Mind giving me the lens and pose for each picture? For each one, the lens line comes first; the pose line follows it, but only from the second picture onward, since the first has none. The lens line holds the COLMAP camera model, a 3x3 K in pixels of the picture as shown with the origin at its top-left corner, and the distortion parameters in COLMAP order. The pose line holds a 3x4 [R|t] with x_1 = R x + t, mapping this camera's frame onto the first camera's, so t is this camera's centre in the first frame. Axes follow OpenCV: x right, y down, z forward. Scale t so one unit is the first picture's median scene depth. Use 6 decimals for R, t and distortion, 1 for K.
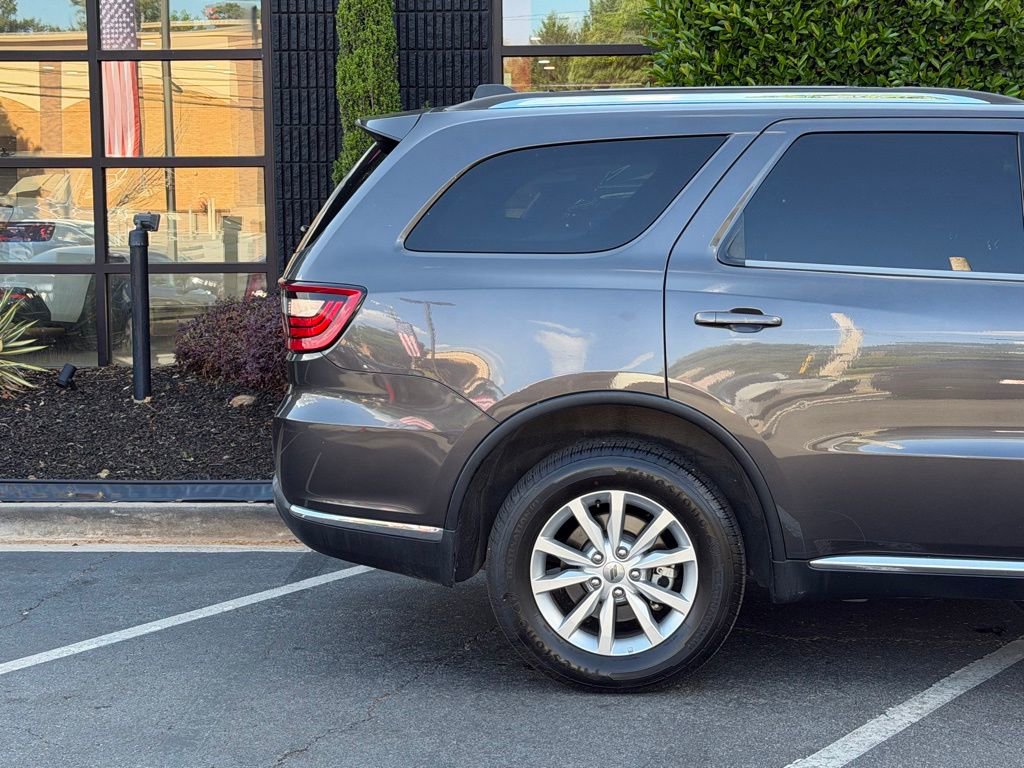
lens RADIAL K [[1891.8, 0, 512.0], [0, 1891.8, 384.0], [0, 0, 1]] dist [0.172675, -0.175224]
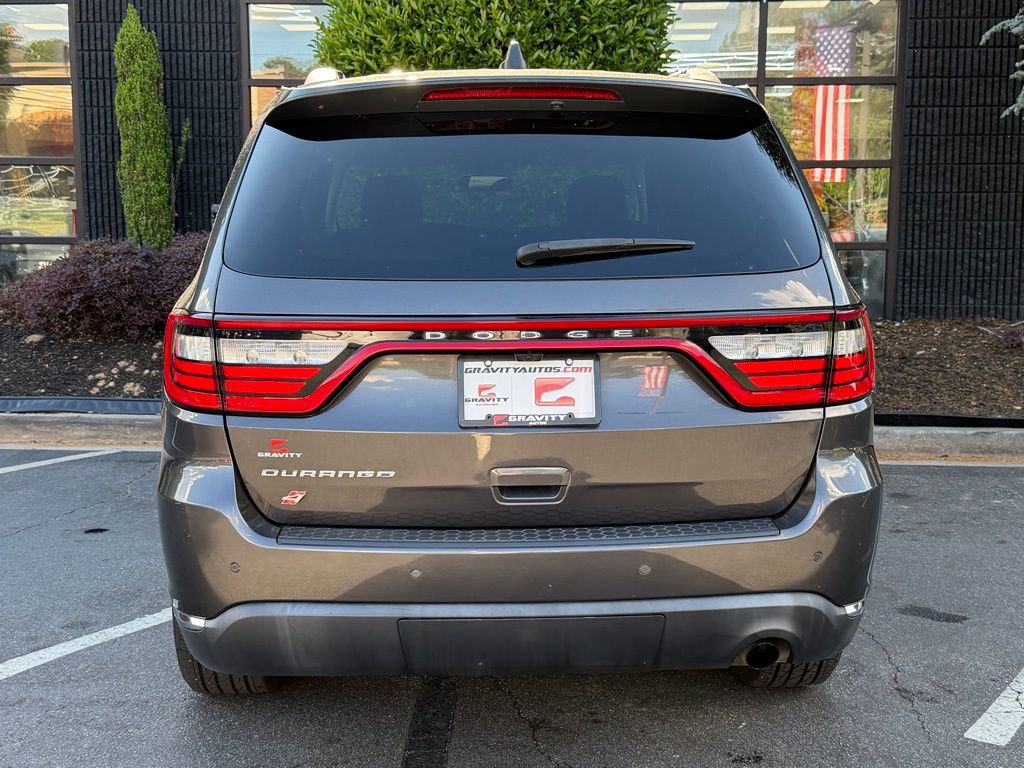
lens RADIAL K [[1378.0, 0, 511.4], [0, 1378.0, 393.9], [0, 0, 1]] dist [0.228820, -0.559738]
pose [[0.999889, 0.010683, 0.010392, 0.213574], [-0.011106, 0.999076, 0.041510, 0.003217], [-0.009939, -0.041620, 0.999084, -0.004701]]
